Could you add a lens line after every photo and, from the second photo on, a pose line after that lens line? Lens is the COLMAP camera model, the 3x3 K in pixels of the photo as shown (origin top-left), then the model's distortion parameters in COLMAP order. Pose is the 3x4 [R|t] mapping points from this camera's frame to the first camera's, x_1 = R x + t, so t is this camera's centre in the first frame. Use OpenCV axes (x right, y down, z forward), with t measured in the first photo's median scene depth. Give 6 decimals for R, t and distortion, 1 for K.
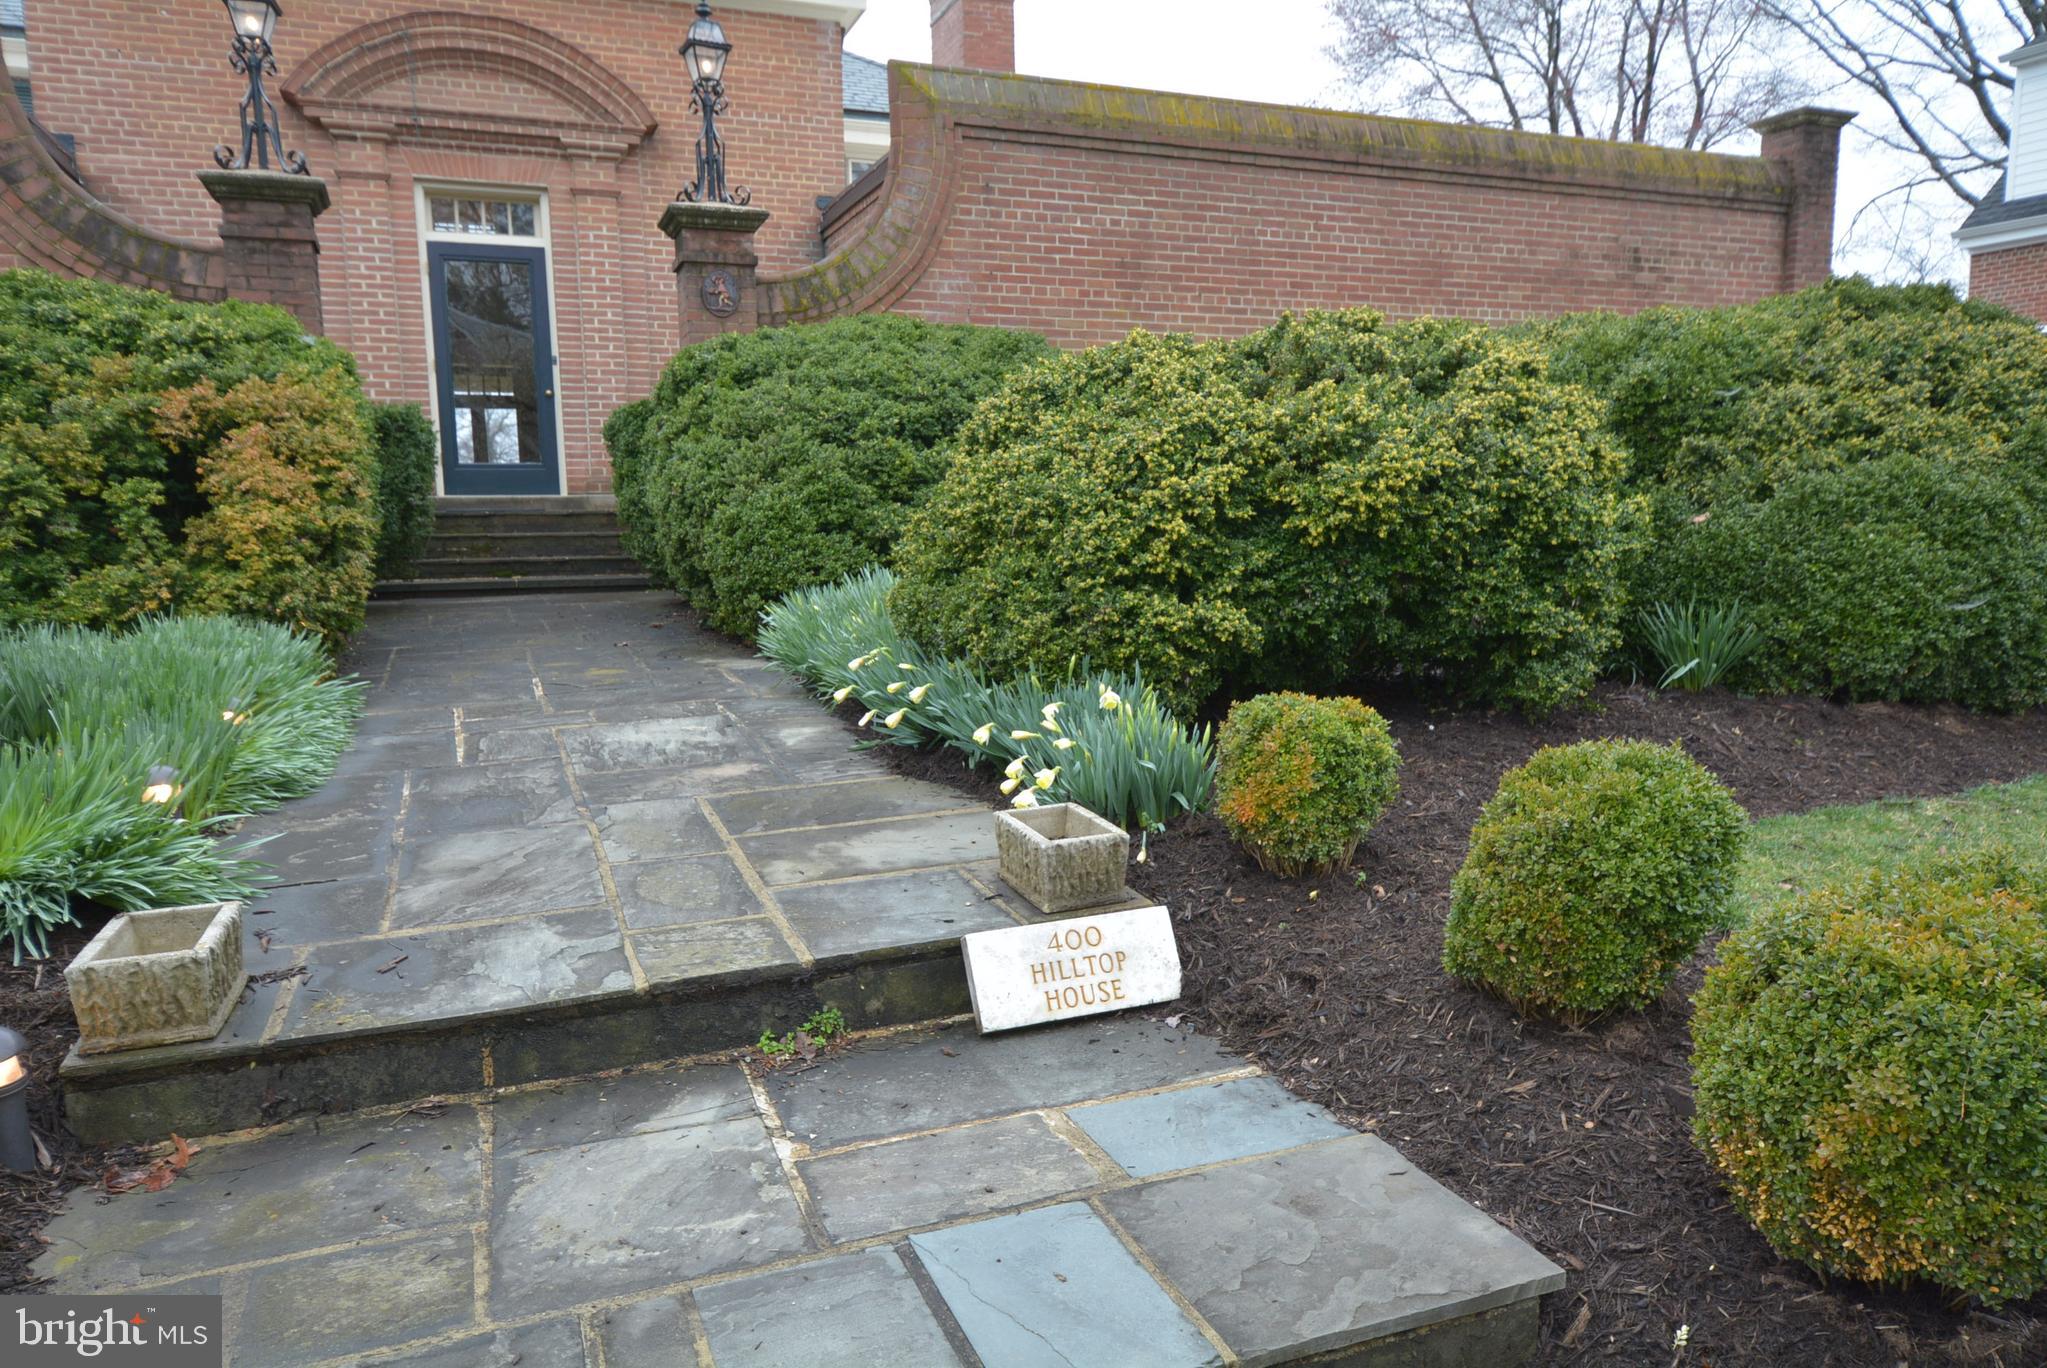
lens RADIAL K [[1424.8, 0, 1057.7], [0, 1424.8, 721.7], [0, 0, 1]] dist [0.026947, -0.026302]
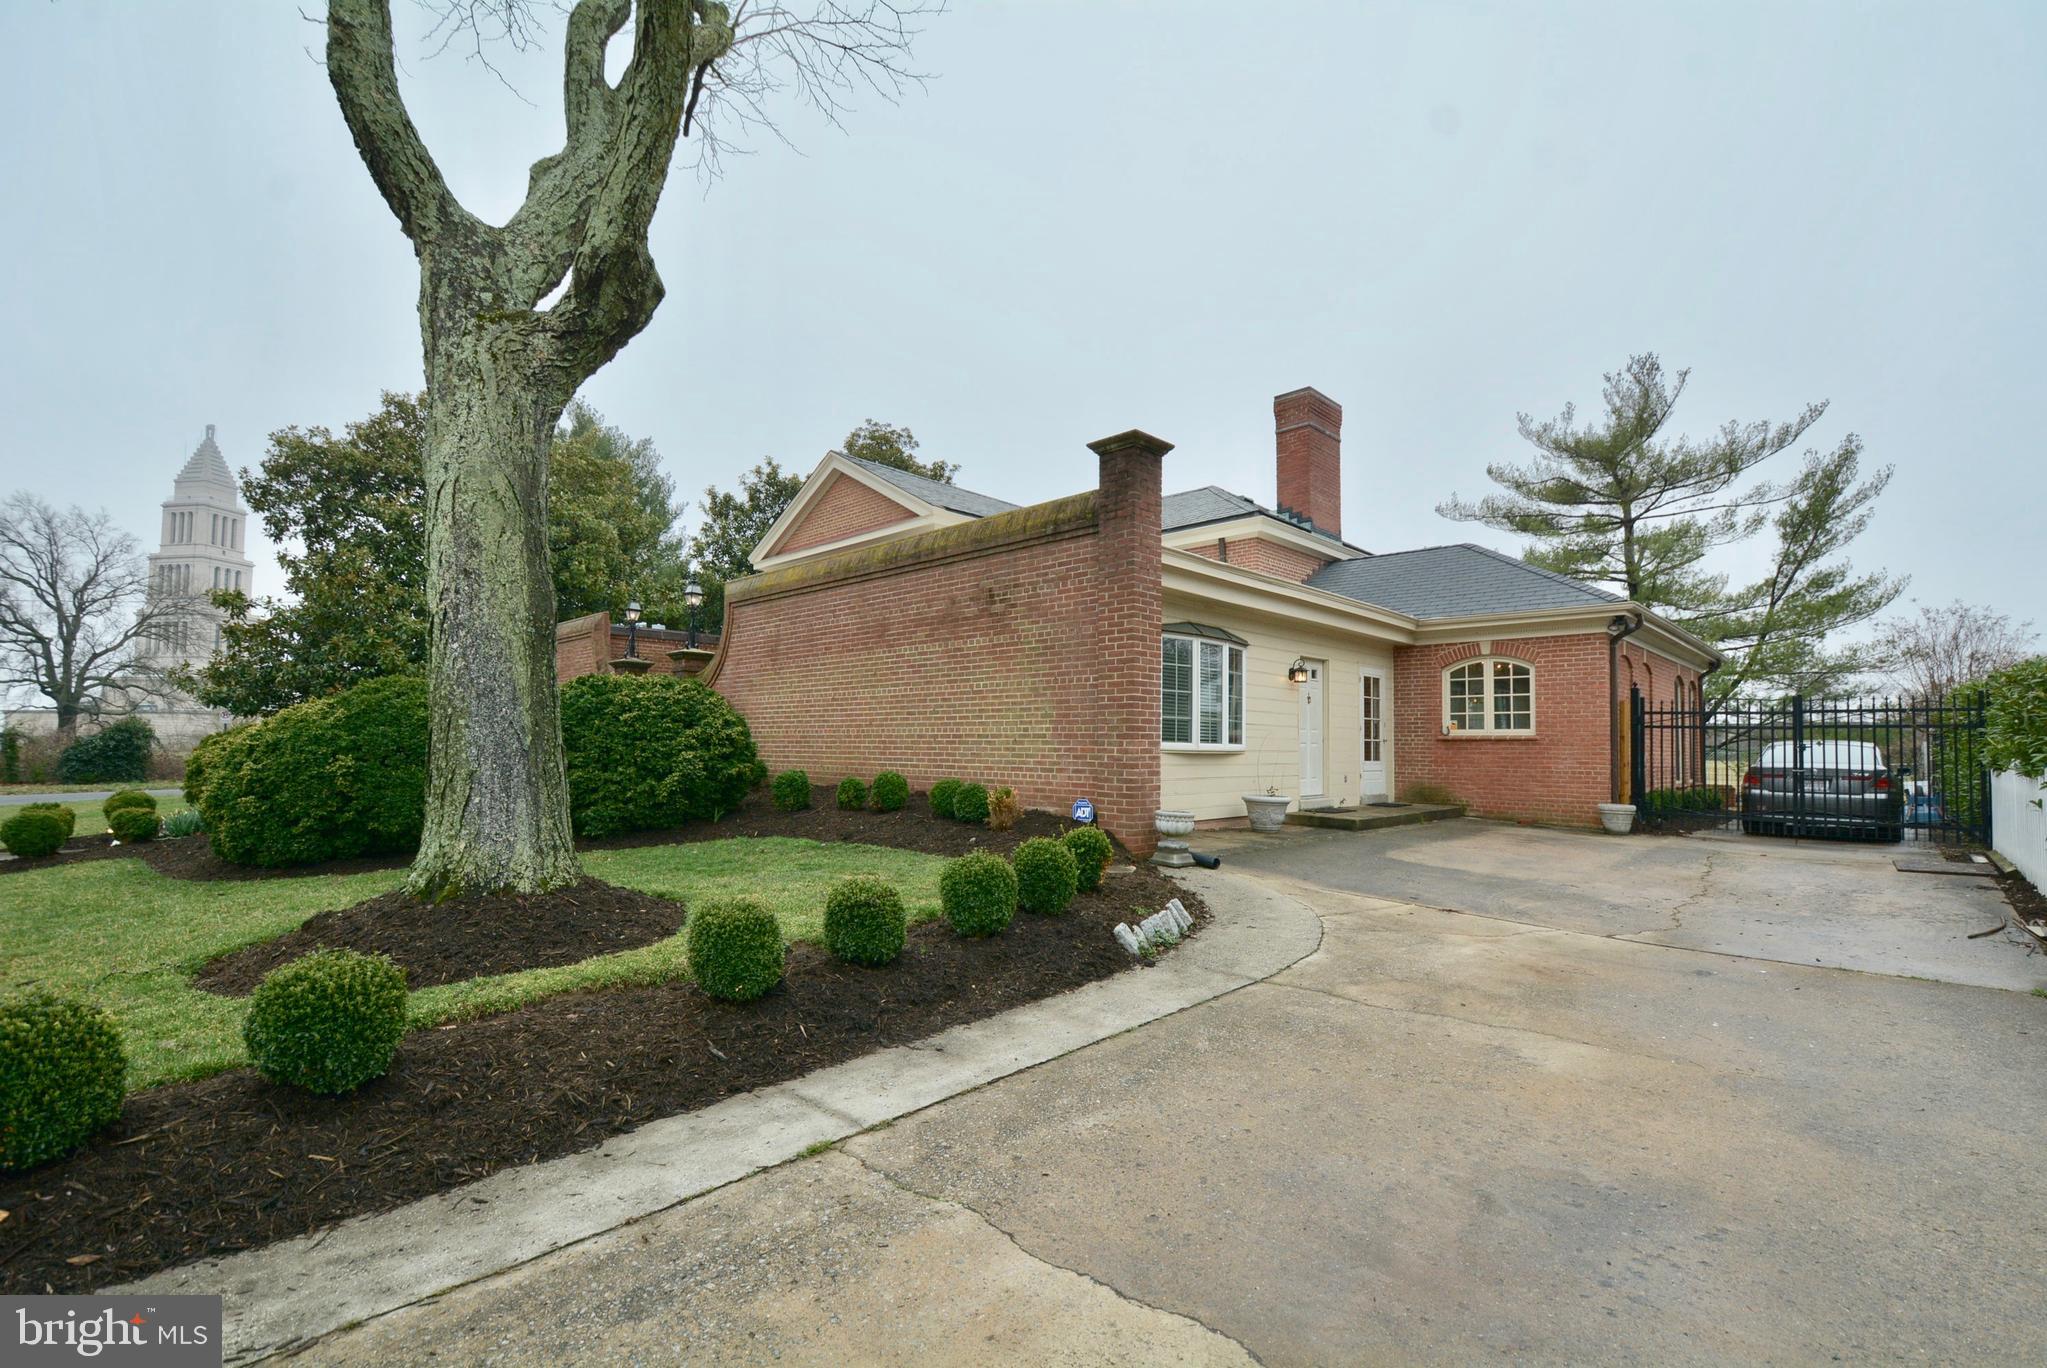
lens RADIAL K [[905.7, 0, 1044.8], [0, 905.7, 712.3], [0, 0, 1]] dist [0.009188, -0.019659]
pose [[0.398645, -0.020725, -0.916871, 3.145995], [-0.146284, 0.985508, -0.085880, -0.393636], [0.905364, 0.168359, 0.389836, 1.921882]]
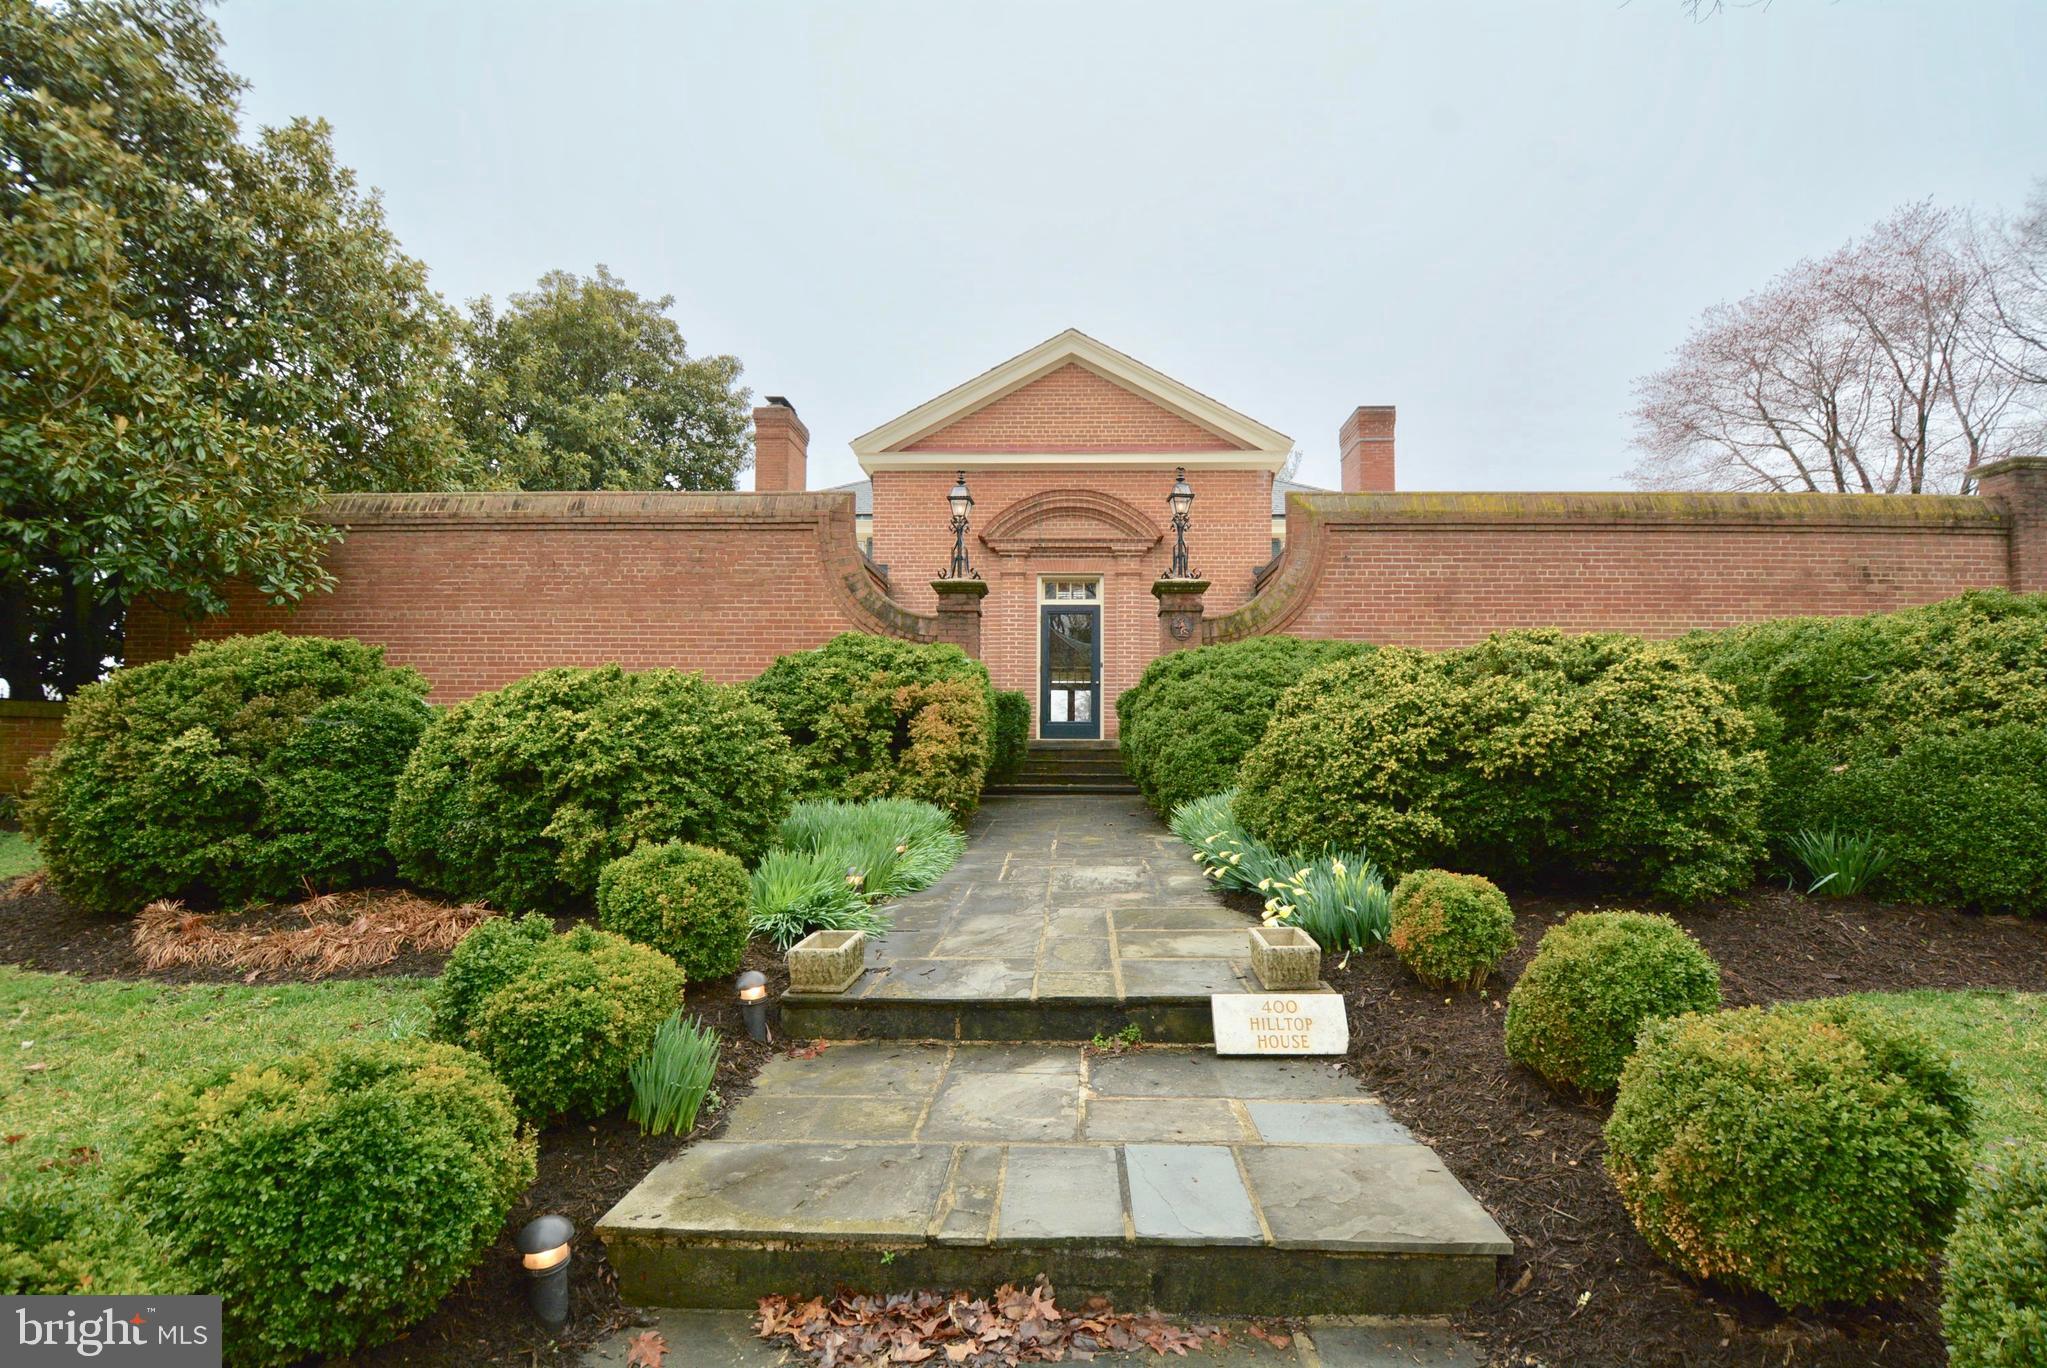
lens RADIAL K [[905.7, 0, 1044.8], [0, 905.7, 712.3], [0, 0, 1]] dist [0.009188, -0.019659]
pose [[0.911934, 0.000164, -0.410337, 0.133295], [-0.076585, 0.982496, -0.169810, 0.009441], [0.403127, 0.186281, 0.895984, -0.090757]]
